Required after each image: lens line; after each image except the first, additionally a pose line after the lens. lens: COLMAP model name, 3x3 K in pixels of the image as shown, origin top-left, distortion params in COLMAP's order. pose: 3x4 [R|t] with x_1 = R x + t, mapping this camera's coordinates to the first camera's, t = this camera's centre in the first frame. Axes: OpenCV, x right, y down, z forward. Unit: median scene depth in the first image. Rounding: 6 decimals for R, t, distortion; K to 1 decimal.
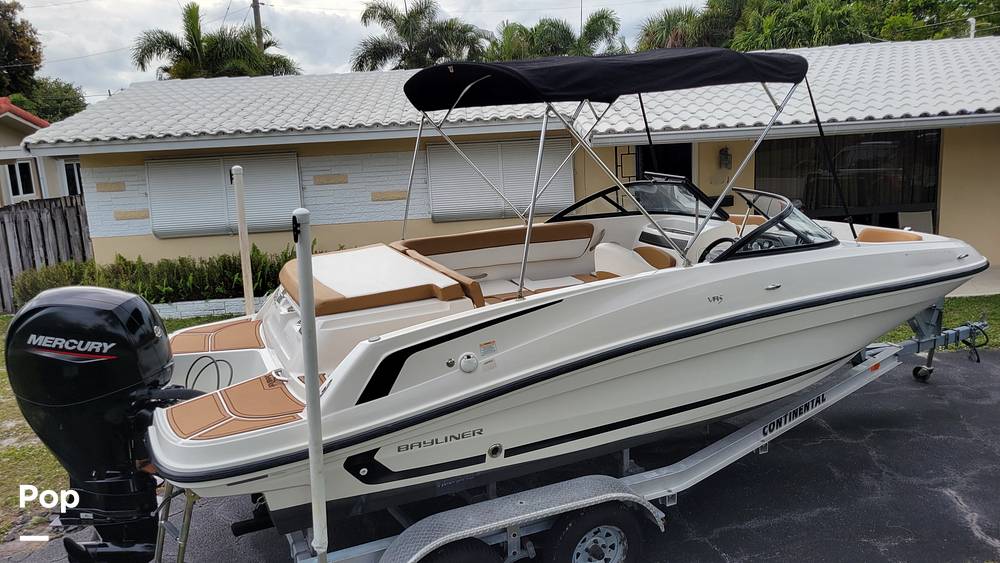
lens RADIAL K [[750.4, 0, 495.1], [0, 750.4, 280.2], [0, 0, 1]] dist [0.037875, -0.003631]
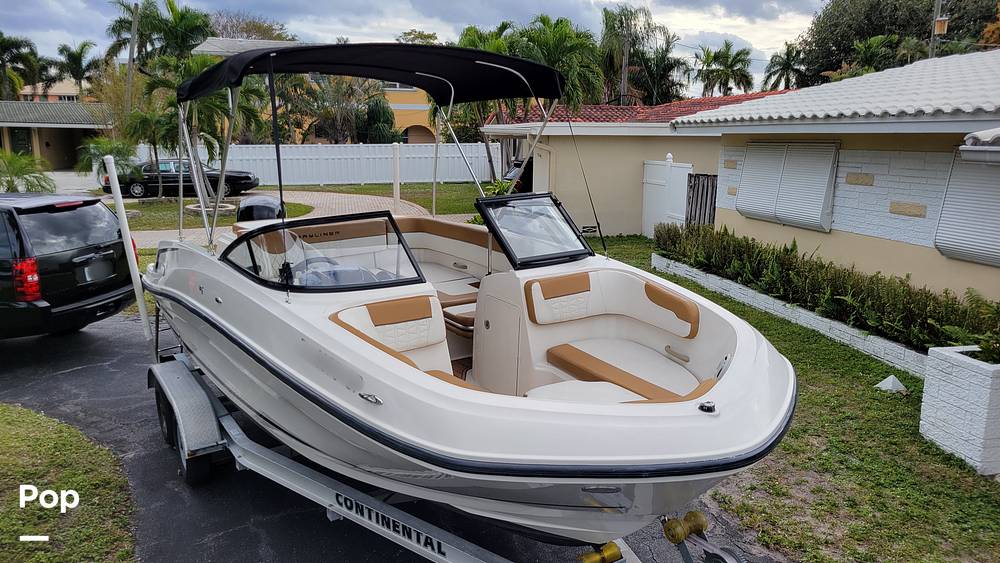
lens RADIAL K [[750.4, 0, 495.1], [0, 750.4, 280.2], [0, 0, 1]] dist [0.037875, -0.003631]
pose [[0.140252, 0.240375, -0.960494, 0.926126], [-0.210258, 0.955188, 0.208345, -0.196320], [0.967533, 0.172731, 0.184508, 0.801037]]
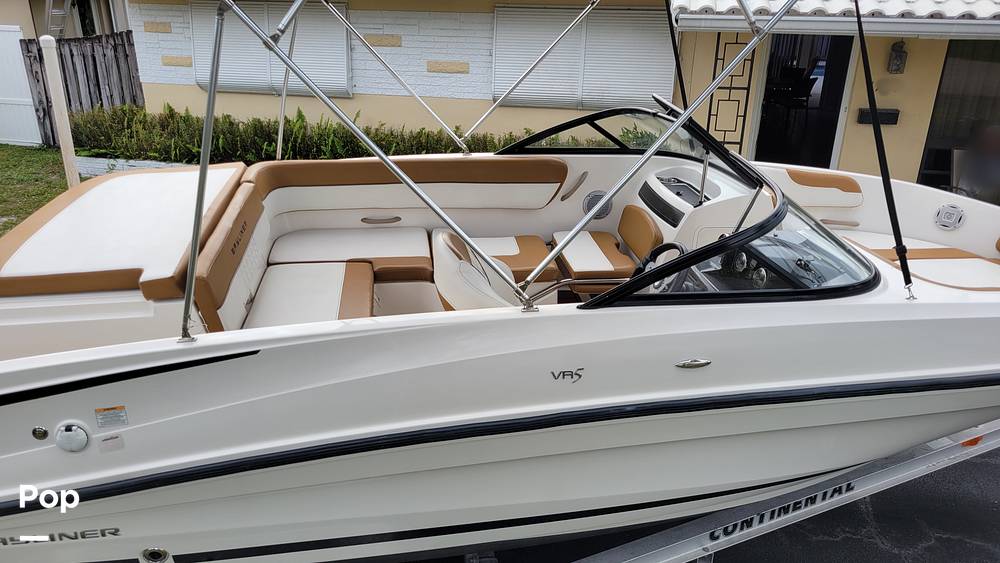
lens RADIAL K [[750.4, 0, 495.1], [0, 750.4, 280.2], [0, 0, 1]] dist [0.037875, -0.003631]
pose [[0.959770, 0.161870, -0.229433, 0.235627], [-0.114881, 0.971961, 0.205168, -0.101402], [0.256210, -0.170557, 0.951455, 0.300890]]
